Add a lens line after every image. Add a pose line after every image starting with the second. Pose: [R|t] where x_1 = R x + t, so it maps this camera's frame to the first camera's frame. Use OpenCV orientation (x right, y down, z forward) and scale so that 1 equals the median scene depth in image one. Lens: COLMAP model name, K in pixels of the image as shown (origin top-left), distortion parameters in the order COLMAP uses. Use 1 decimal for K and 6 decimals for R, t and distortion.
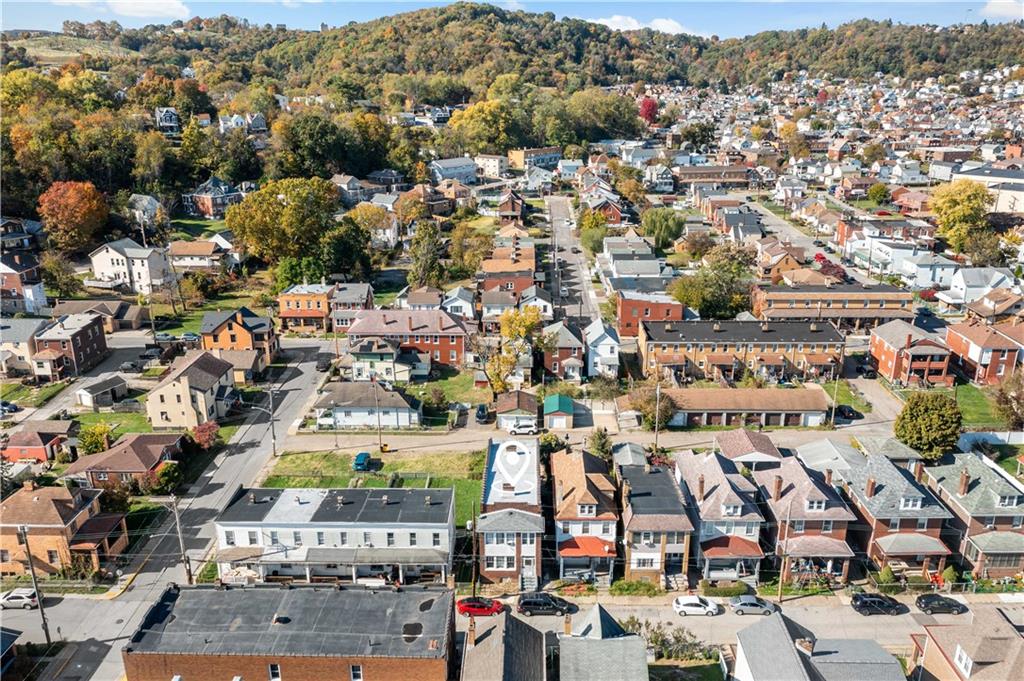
lens RADIAL K [[815.2, 0, 511.8], [0, 815.2, 343.0], [0, 0, 1]] dist [-0.014386, 0.006808]
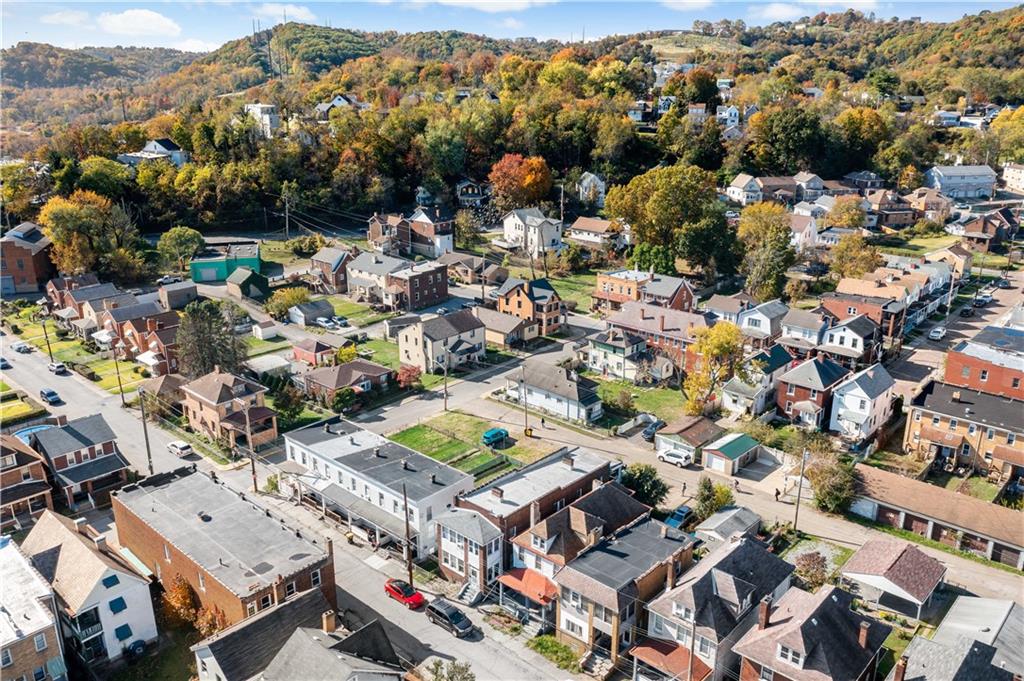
lens RADIAL K [[817.0, 0, 514.3], [0, 817.0, 341.6], [0, 0, 1]] dist [-0.012410, 0.006704]
pose [[0.749946, 0.209277, -0.627522, 0.336811], [-0.209042, 0.975000, 0.075336, -0.037895], [0.627600, 0.074680, 0.774946, 0.170887]]
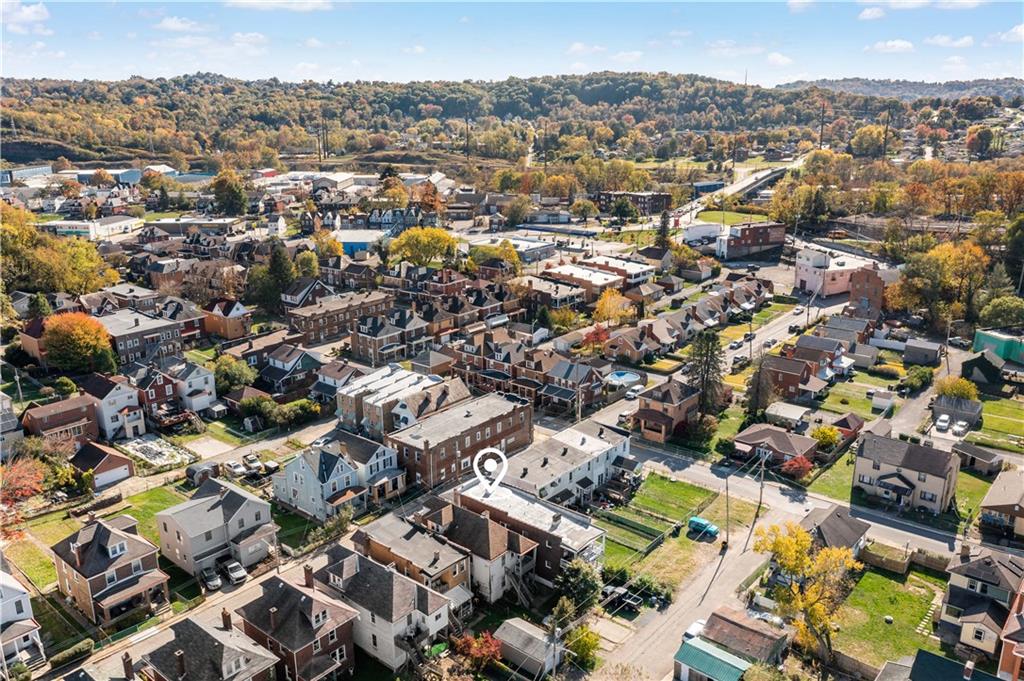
lens RADIAL K [[815.2, 0, 510.0], [0, 815.2, 341.2], [0, 0, 1]] dist [-0.014386, 0.006808]
pose [[-0.639531, 0.222912, -0.735738, 0.499136], [-0.227917, 0.859034, 0.458382, -0.344552], [0.734203, 0.460836, -0.498573, 0.914752]]
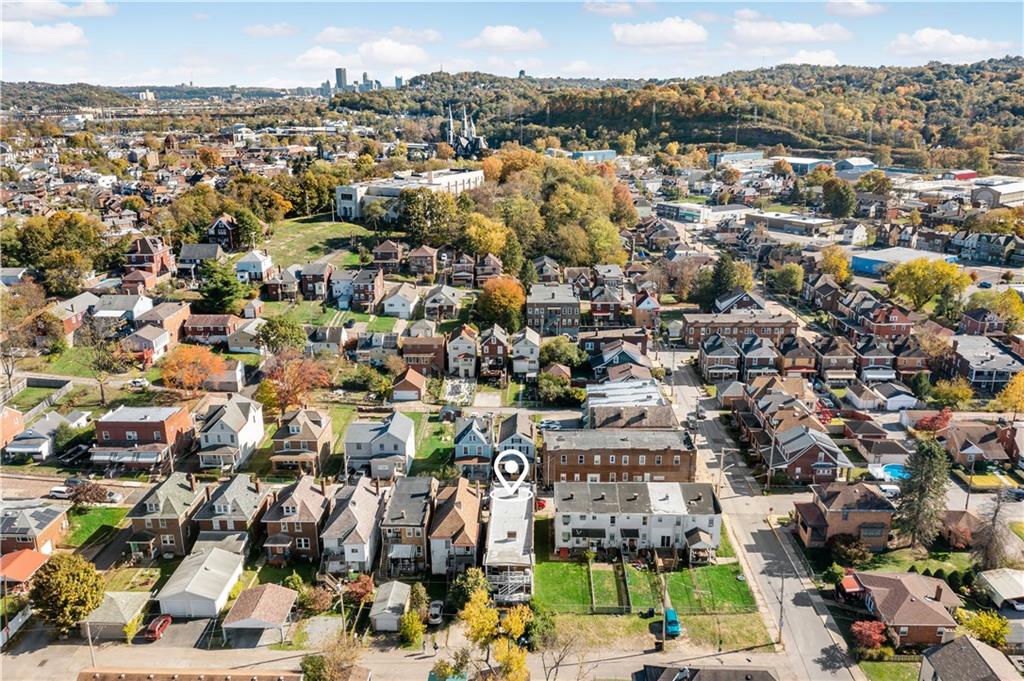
lens RADIAL K [[815.2, 0, 511.5], [0, 815.2, 338.9], [0, 0, 1]] dist [-0.014386, 0.006808]
pose [[-0.999807, 0.000351, 0.019652, -0.000585], [0.011516, 0.820728, 0.571203, -0.484778], [-0.015929, 0.571319, -0.820574, 1.176769]]
